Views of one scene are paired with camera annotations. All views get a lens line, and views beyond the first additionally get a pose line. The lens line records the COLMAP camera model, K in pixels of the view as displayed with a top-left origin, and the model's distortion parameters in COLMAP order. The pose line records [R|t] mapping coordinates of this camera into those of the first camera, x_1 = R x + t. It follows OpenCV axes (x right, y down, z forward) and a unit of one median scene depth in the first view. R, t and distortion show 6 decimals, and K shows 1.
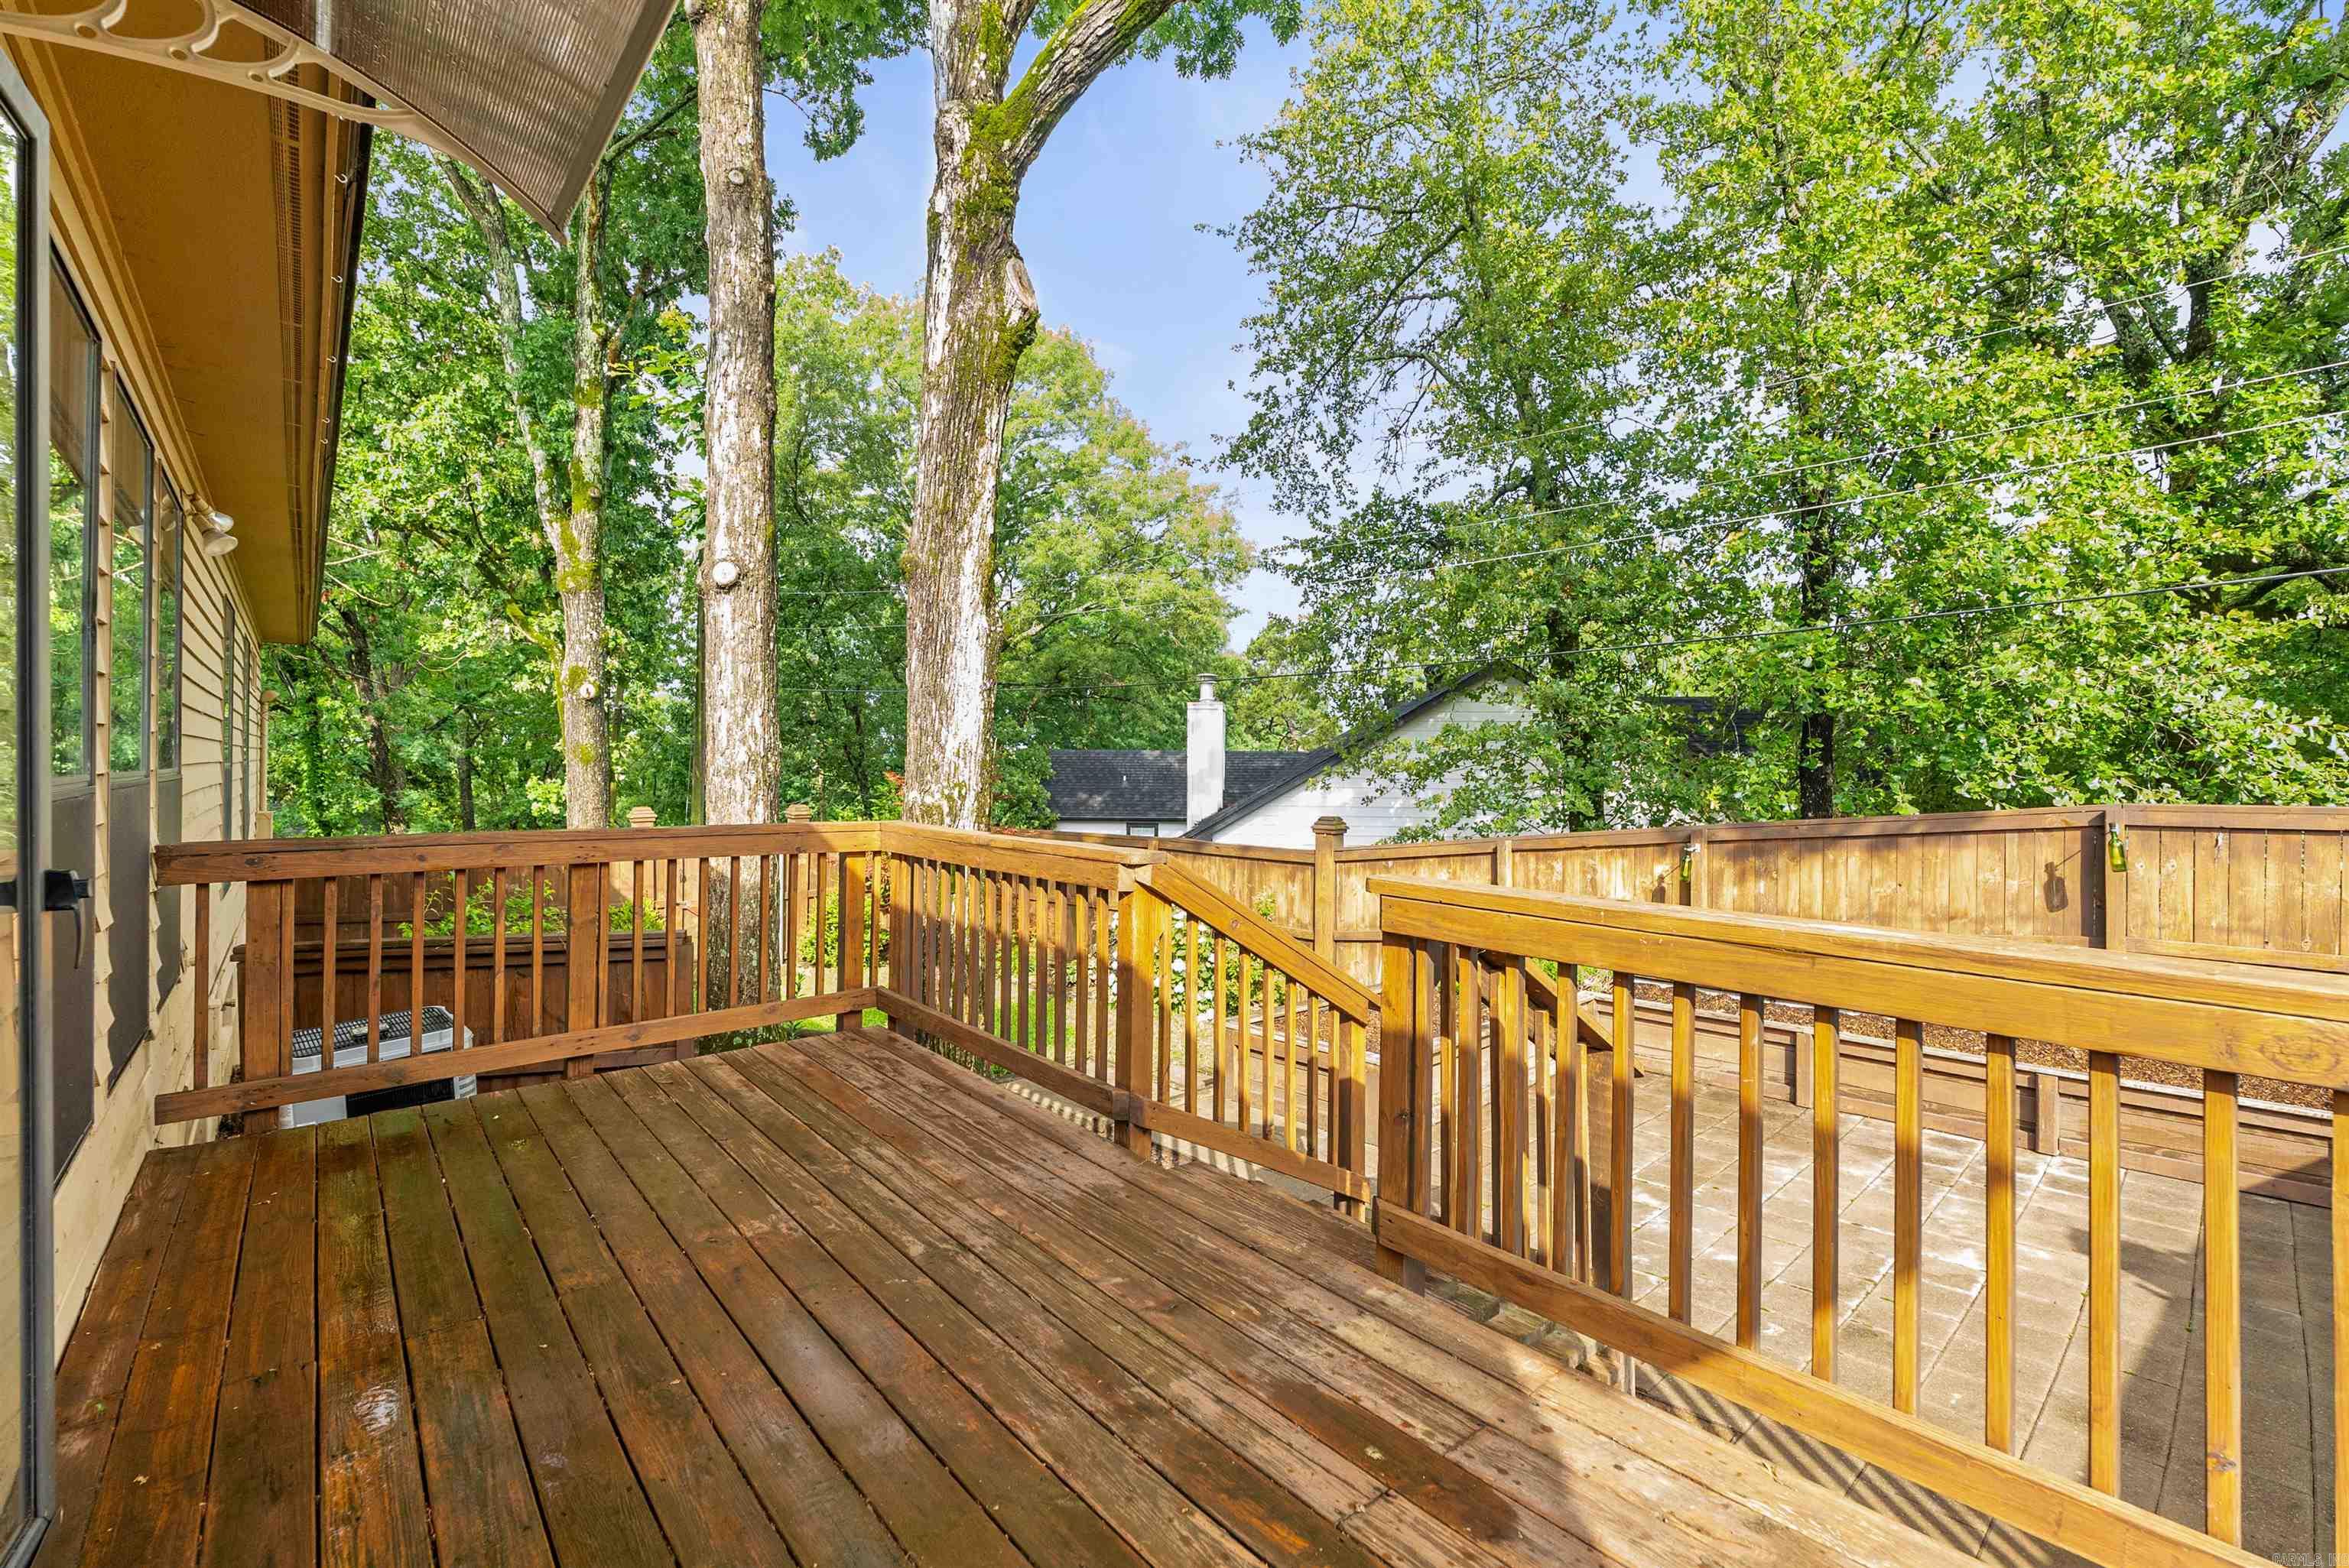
lens RADIAL K [[1053.3, 0, 1174.5], [0, 1053.3, 770.0], [0, 0, 1]] dist [-0.009445, 0.000349]
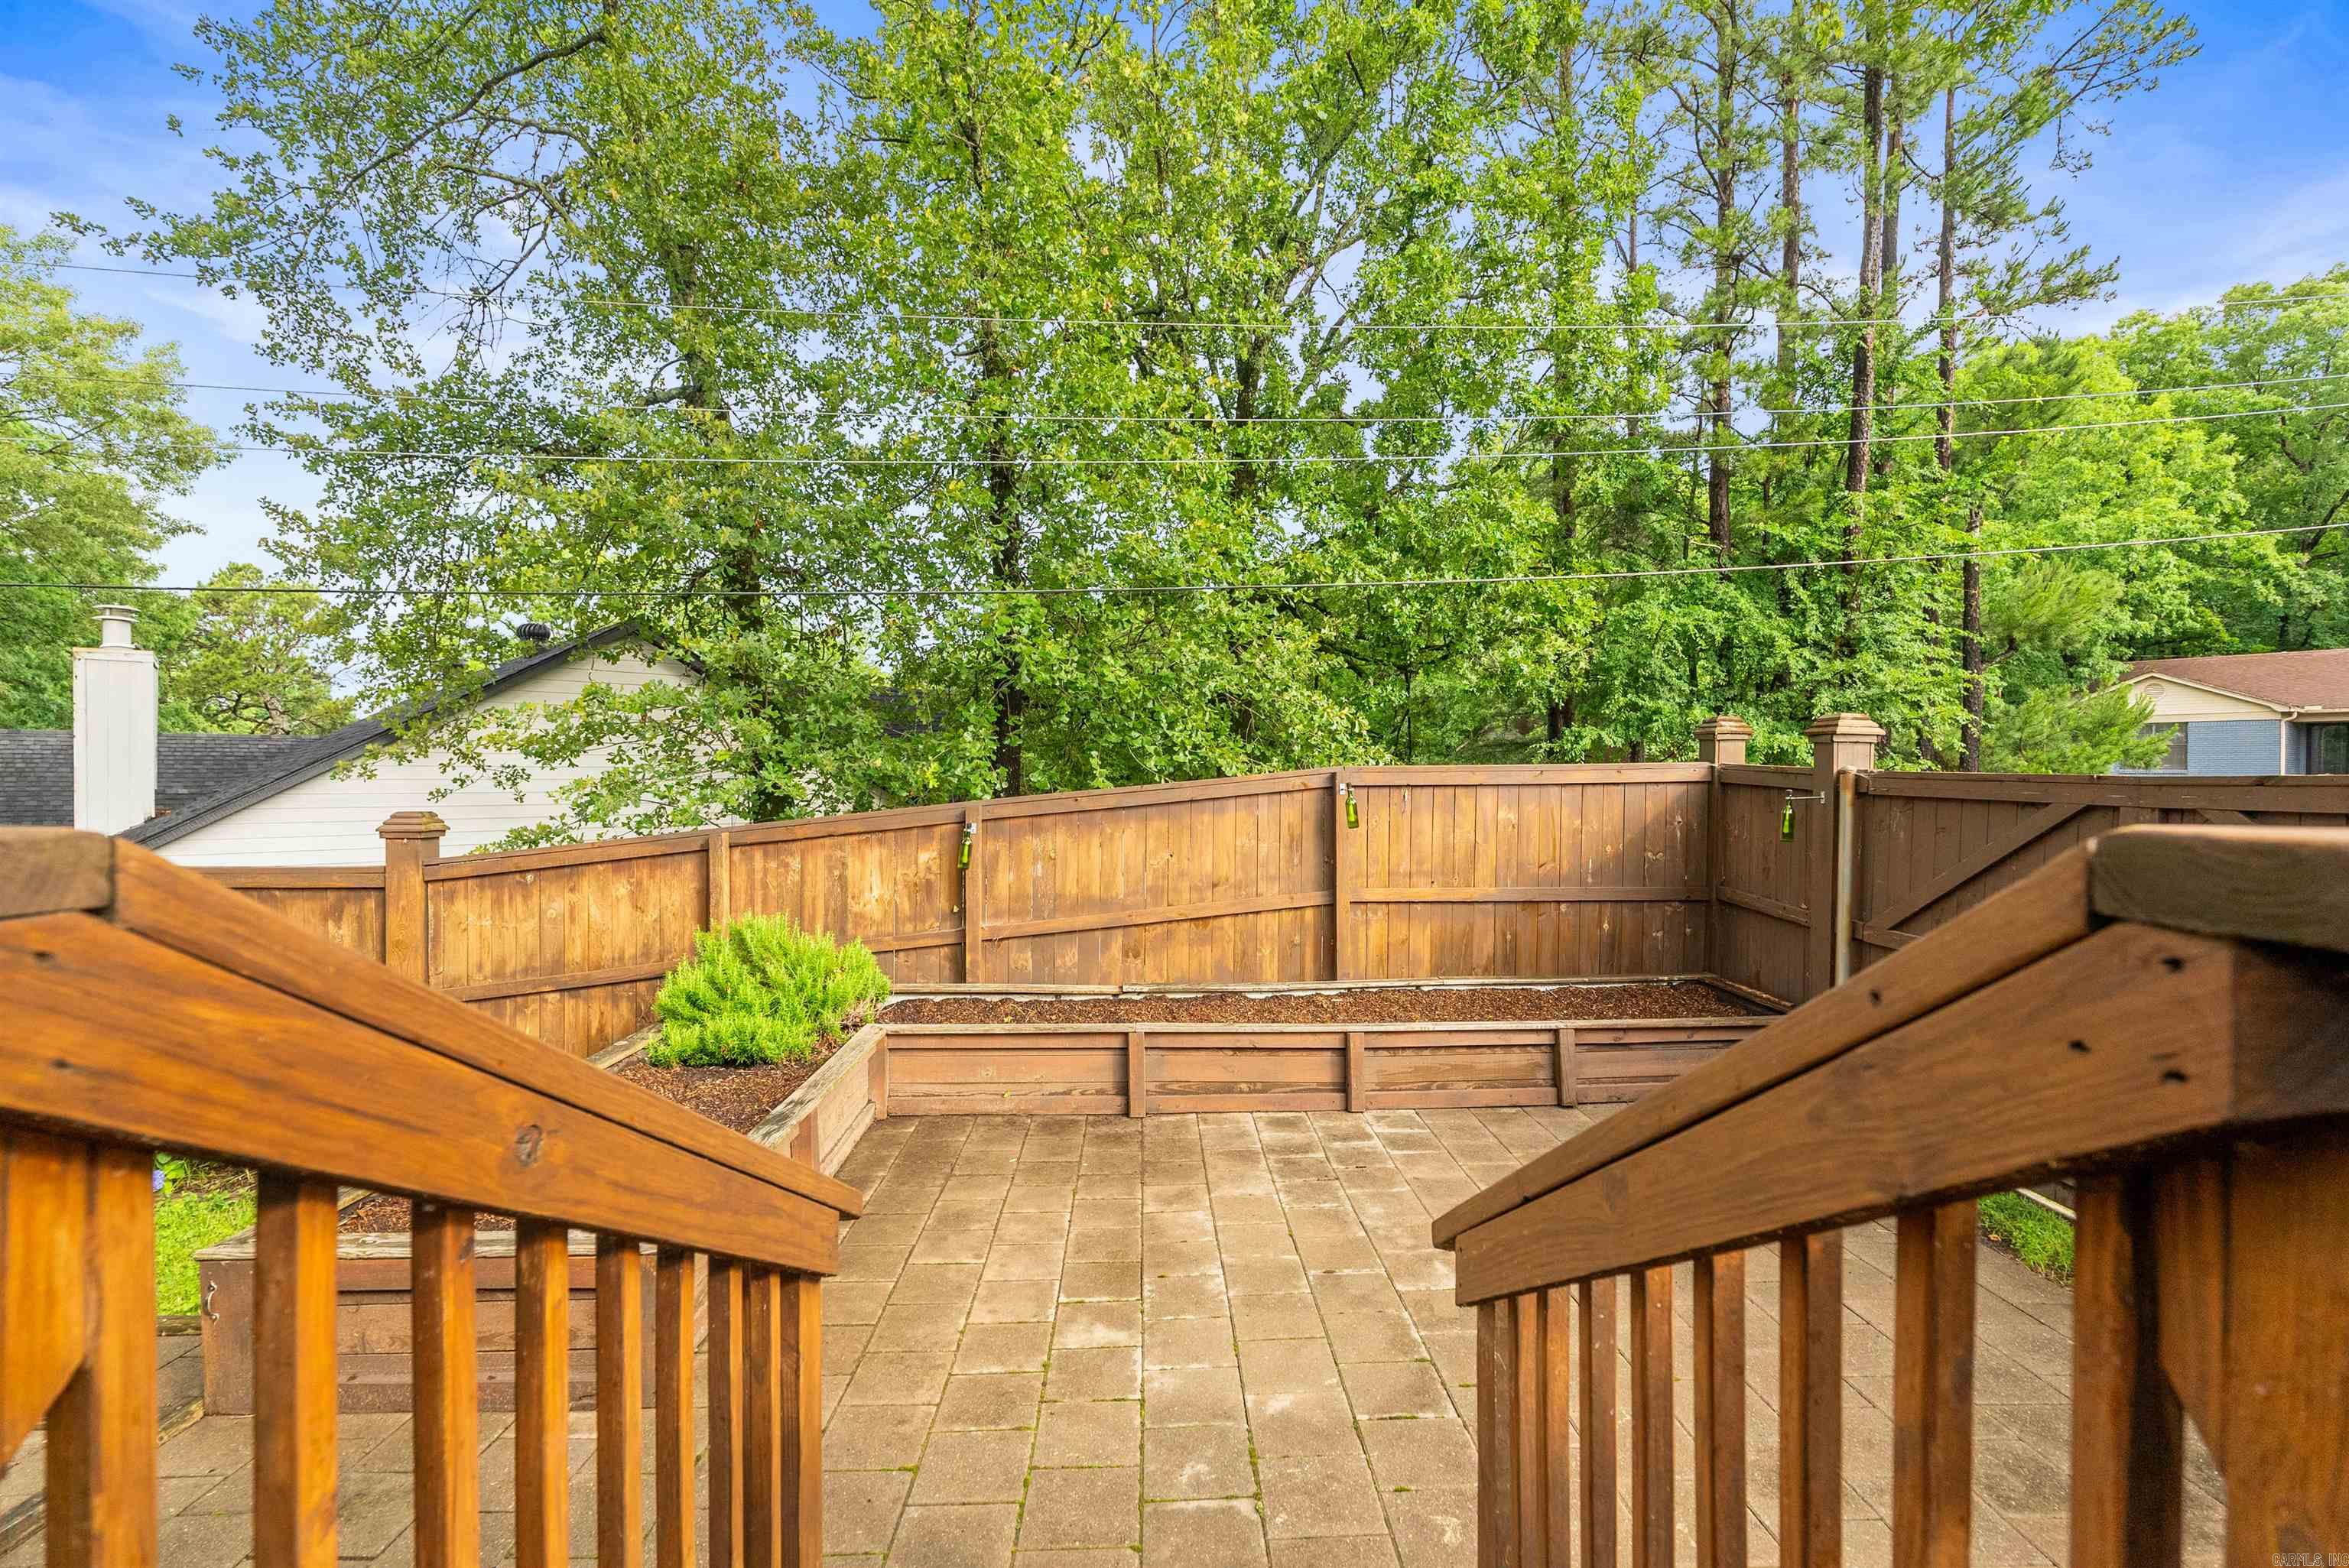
lens RADIAL K [[1053.3, 0, 1208.9], [0, 1053.3, 779.0], [0, 0, 1]] dist [-0.009445, 0.000349]
pose [[0.665329, -0.011468, 0.746462, -0.002537], [0.003764, 0.999921, 0.012008, 0.011833], [-0.746541, -0.005179, 0.665319, 0.140034]]
